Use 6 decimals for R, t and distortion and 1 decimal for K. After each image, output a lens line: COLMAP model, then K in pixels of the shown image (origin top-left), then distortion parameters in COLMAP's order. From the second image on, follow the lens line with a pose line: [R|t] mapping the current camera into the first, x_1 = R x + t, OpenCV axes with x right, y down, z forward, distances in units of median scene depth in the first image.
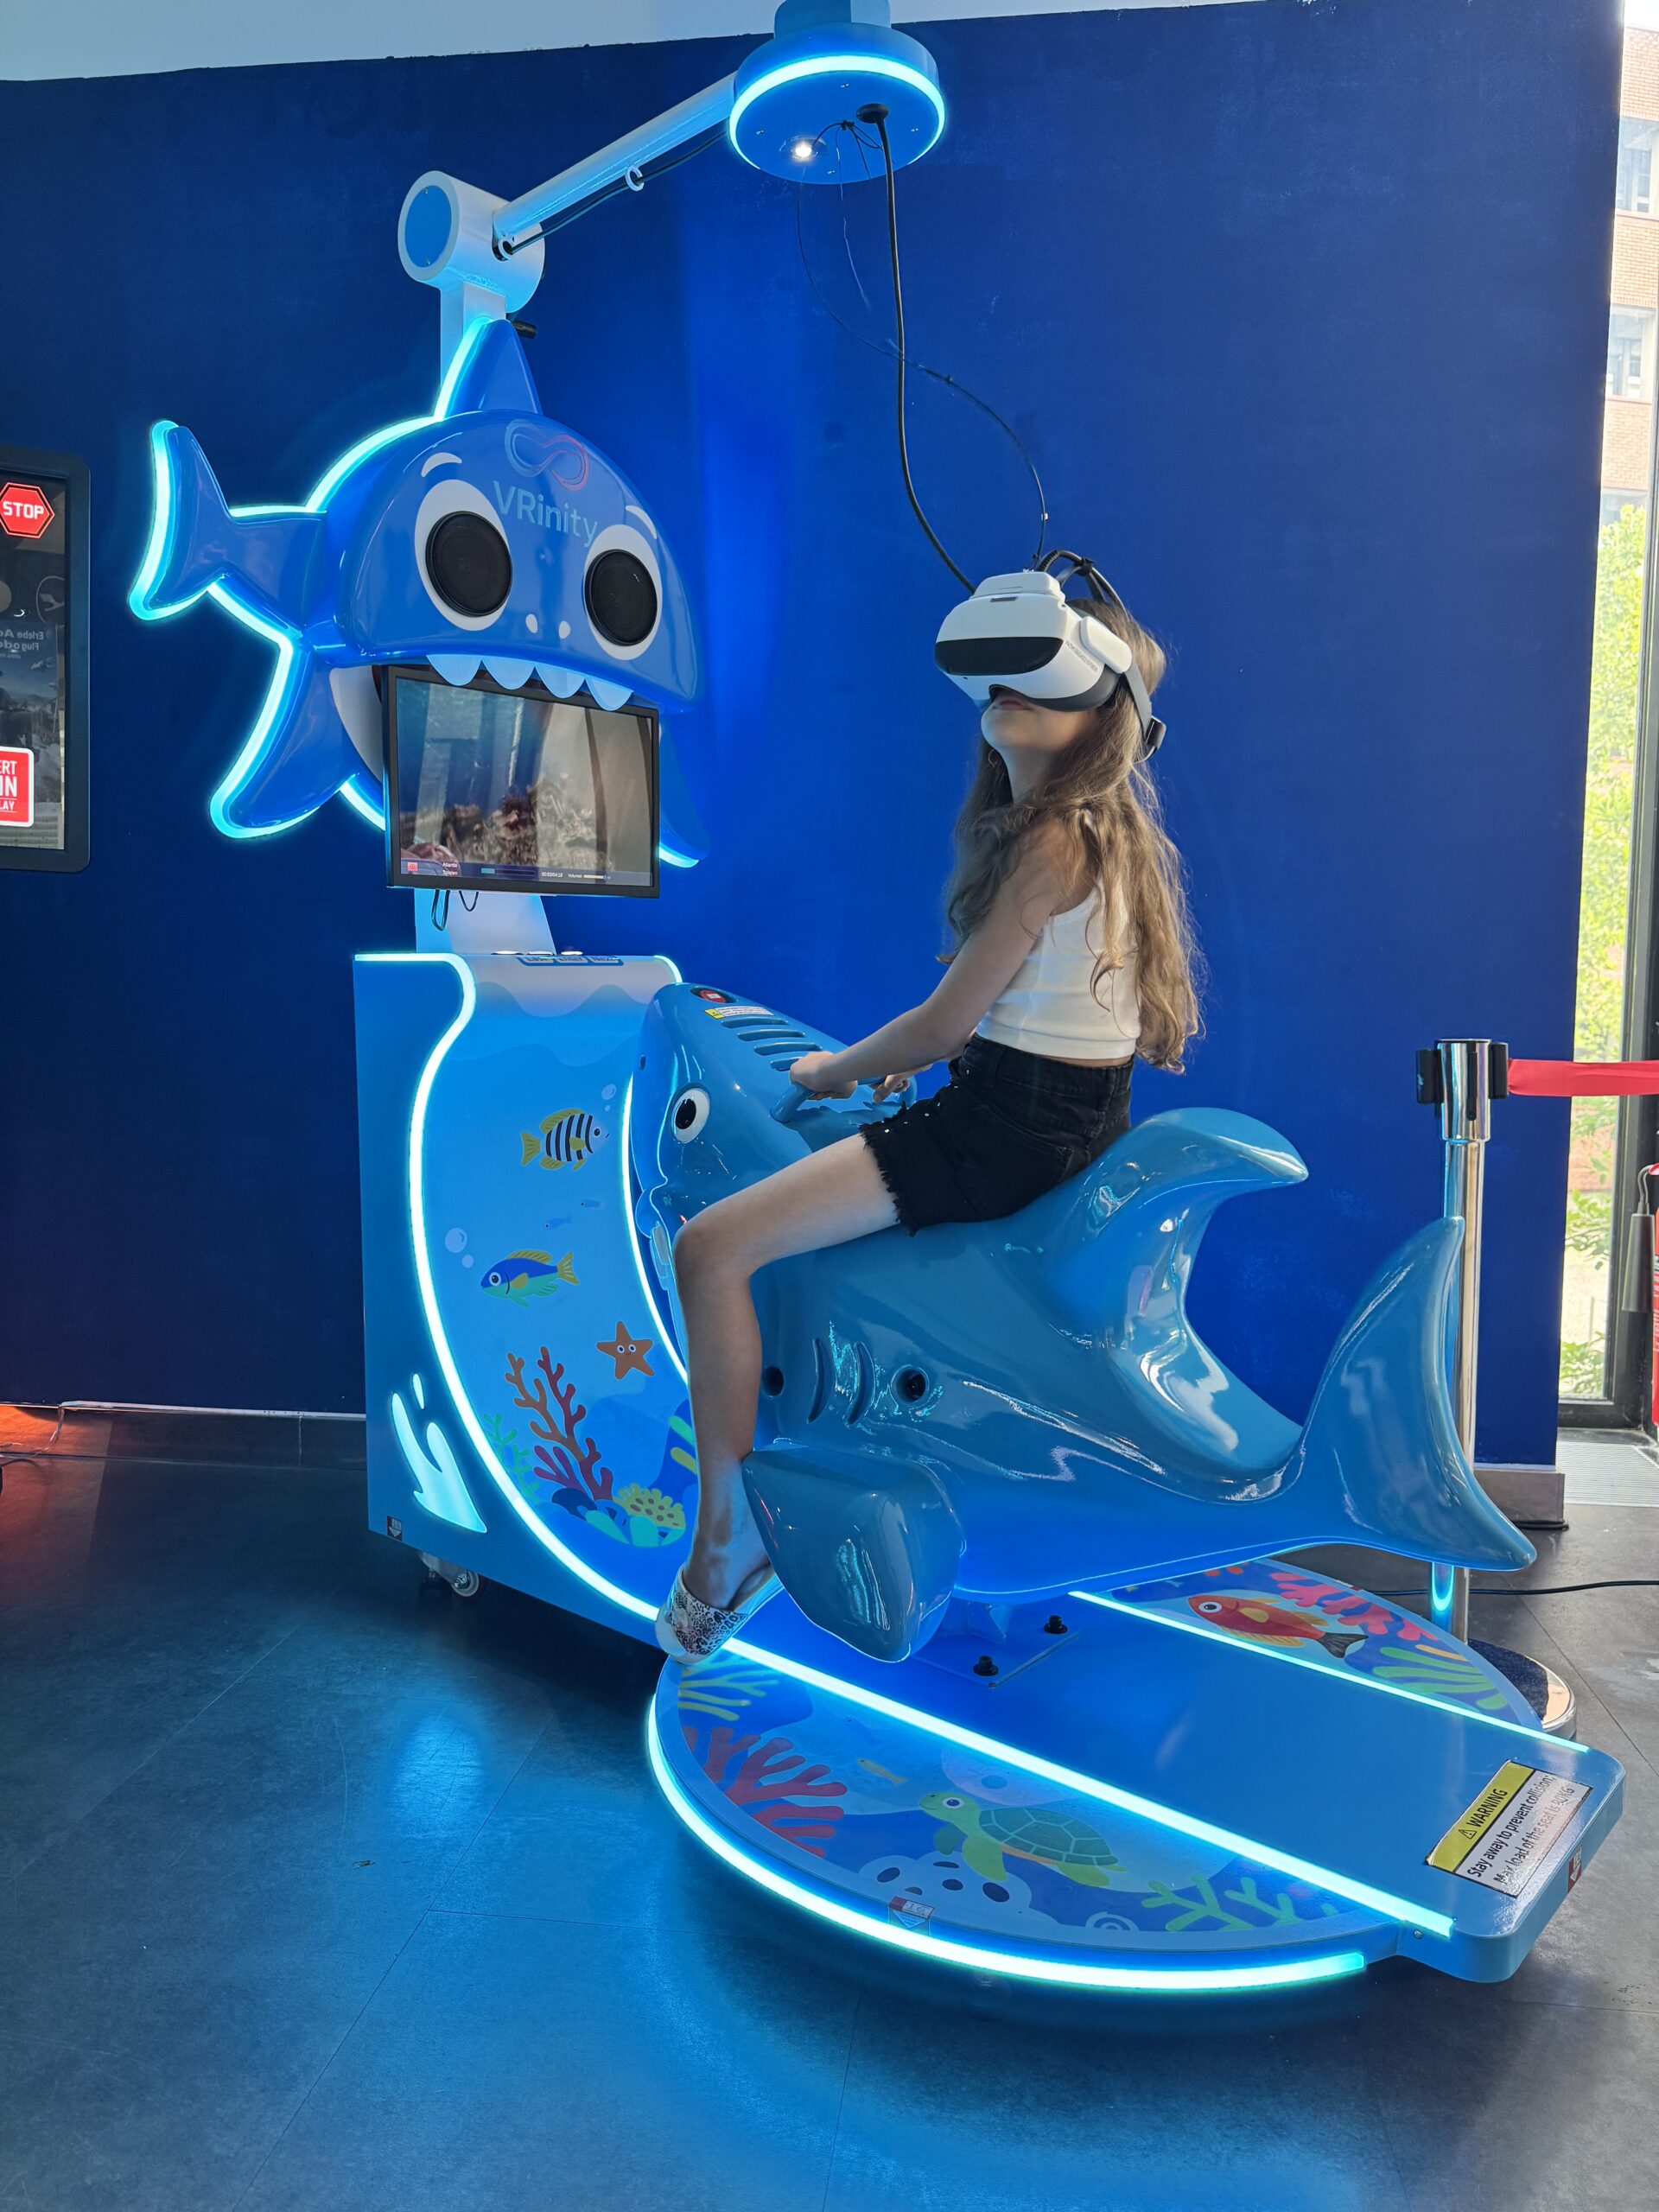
lens RADIAL K [[1554.1, 0, 846.2], [0, 1554.1, 1109.4], [0, 0, 1]] dist [0.001925, -0.006090]
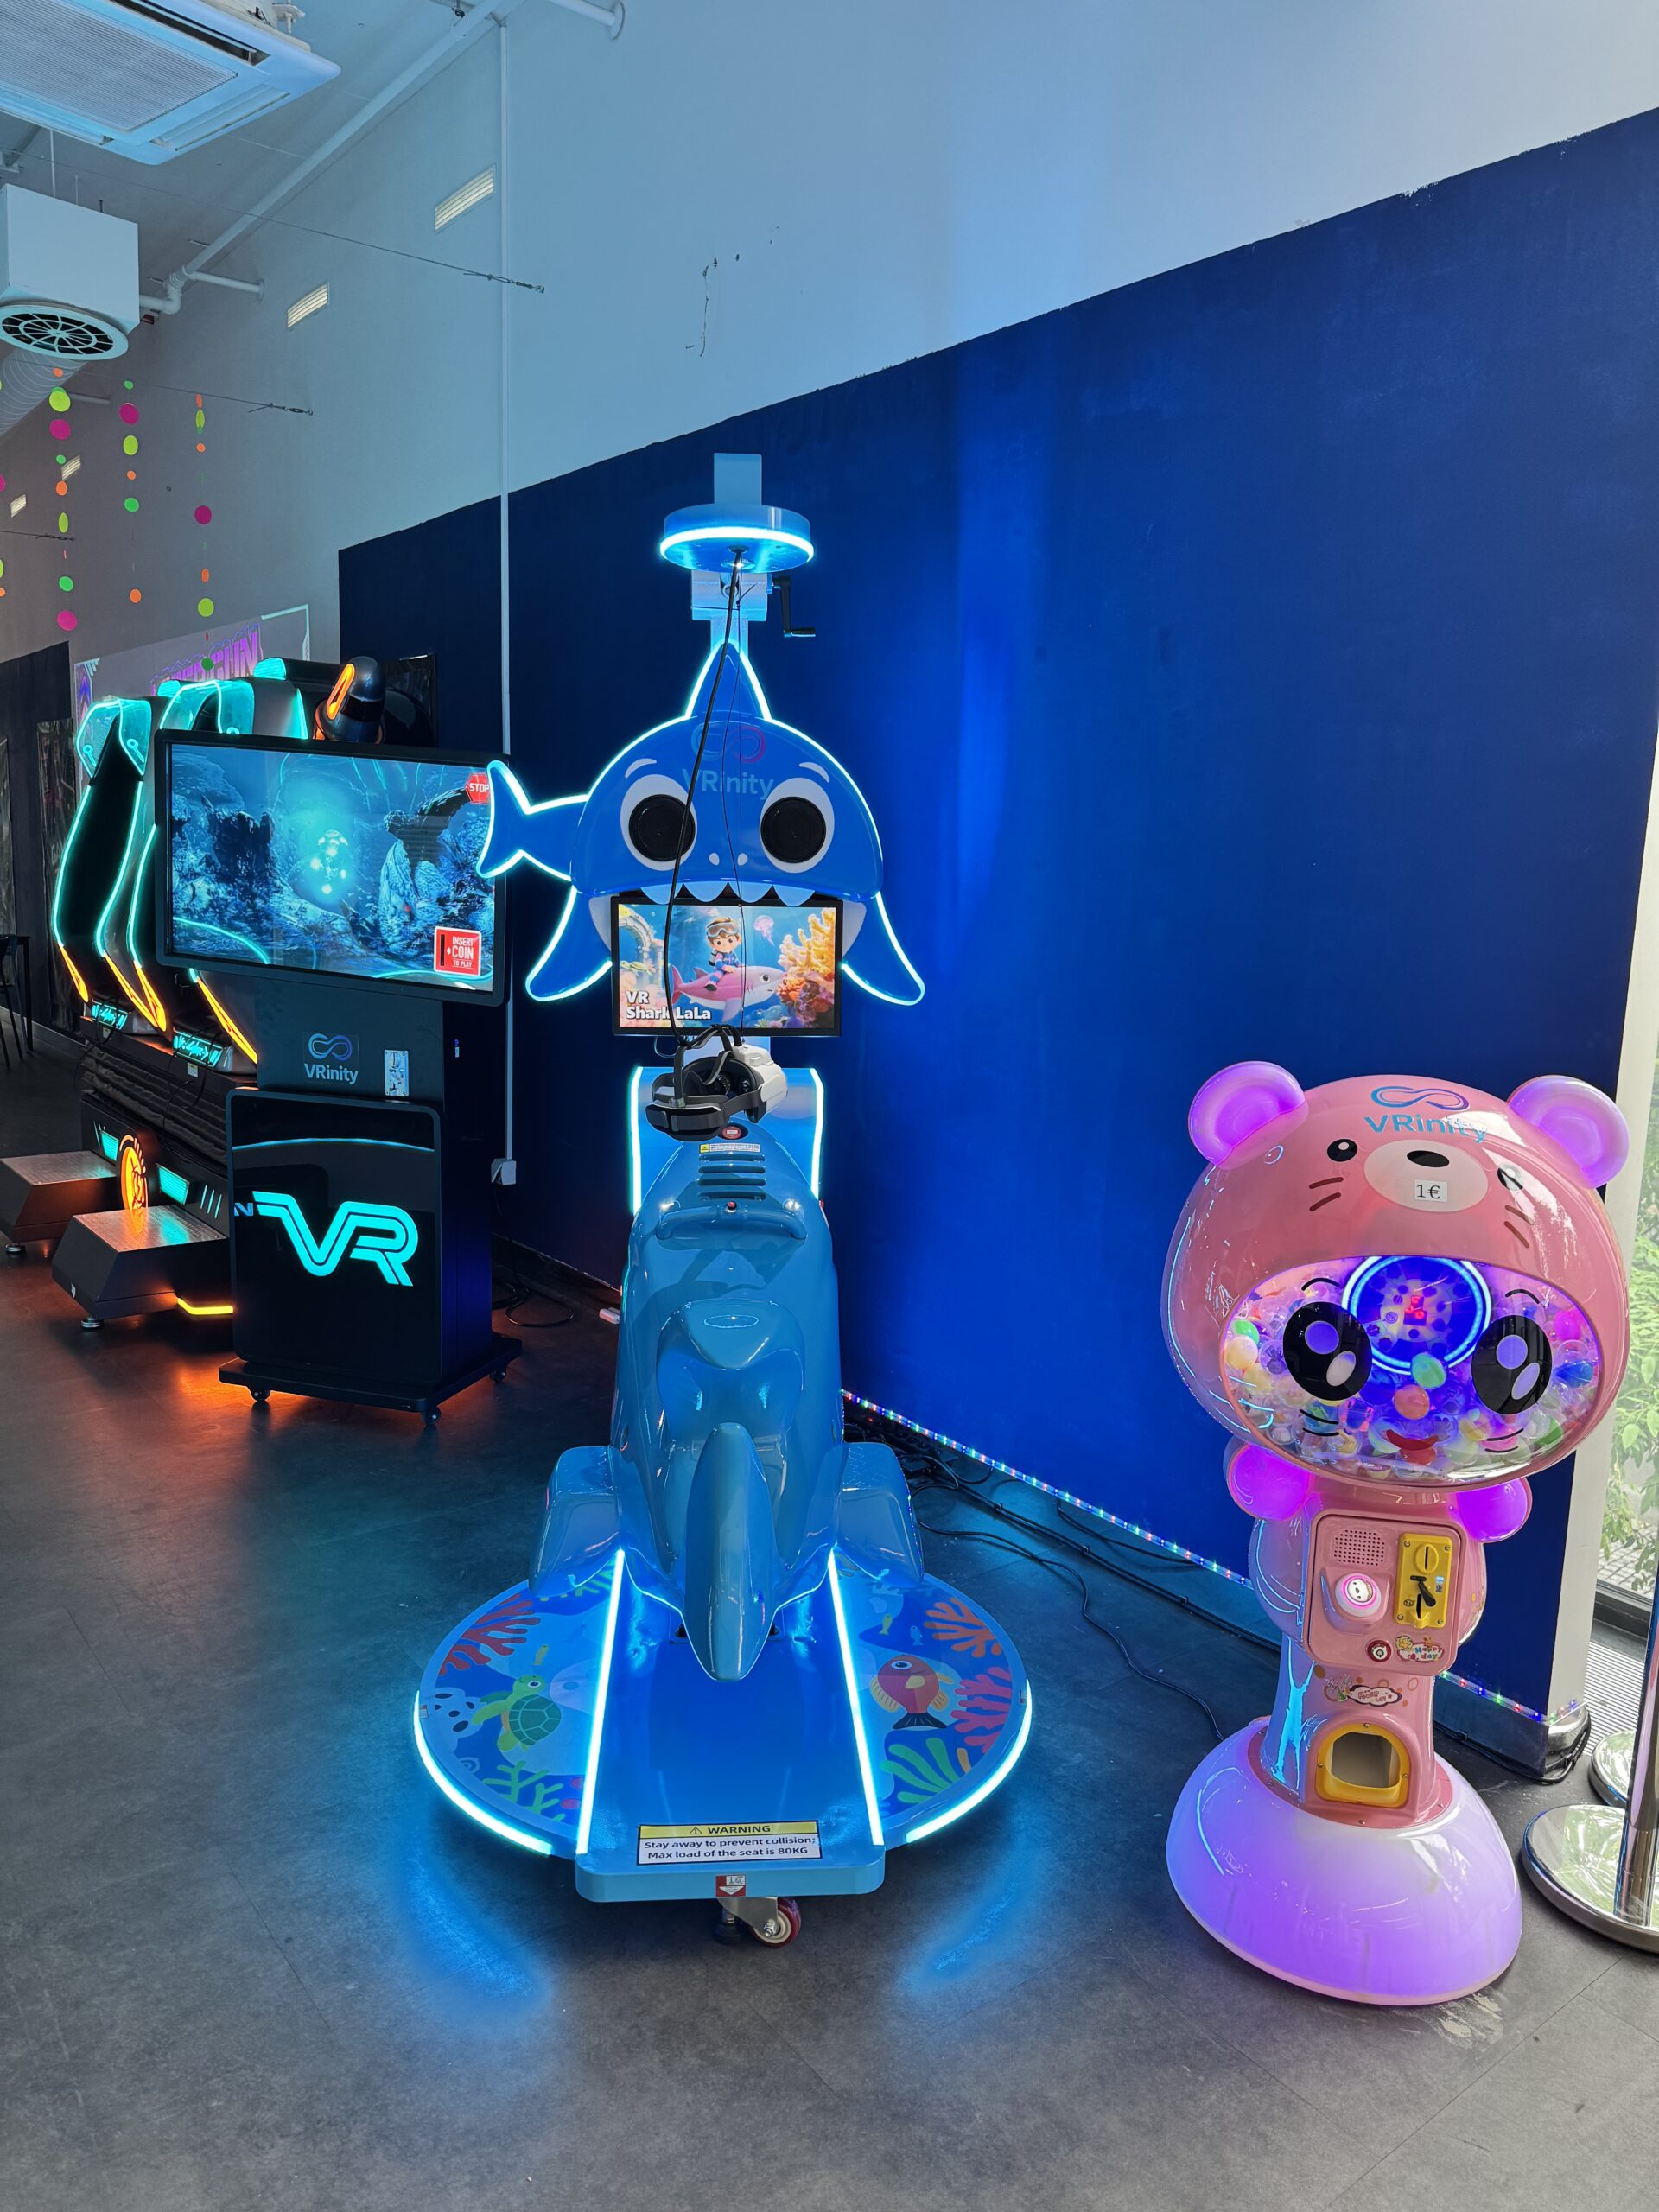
lens RADIAL K [[1554.1, 0, 846.2], [0, 1554.1, 1109.4], [0, 0, 1]] dist [0.001925, -0.006090]
pose [[0.709036, 0.127785, -0.693497, 0.931855], [-0.085905, 0.991772, 0.094915, -0.230967], [0.699920, -0.007723, 0.714180, 0.045882]]
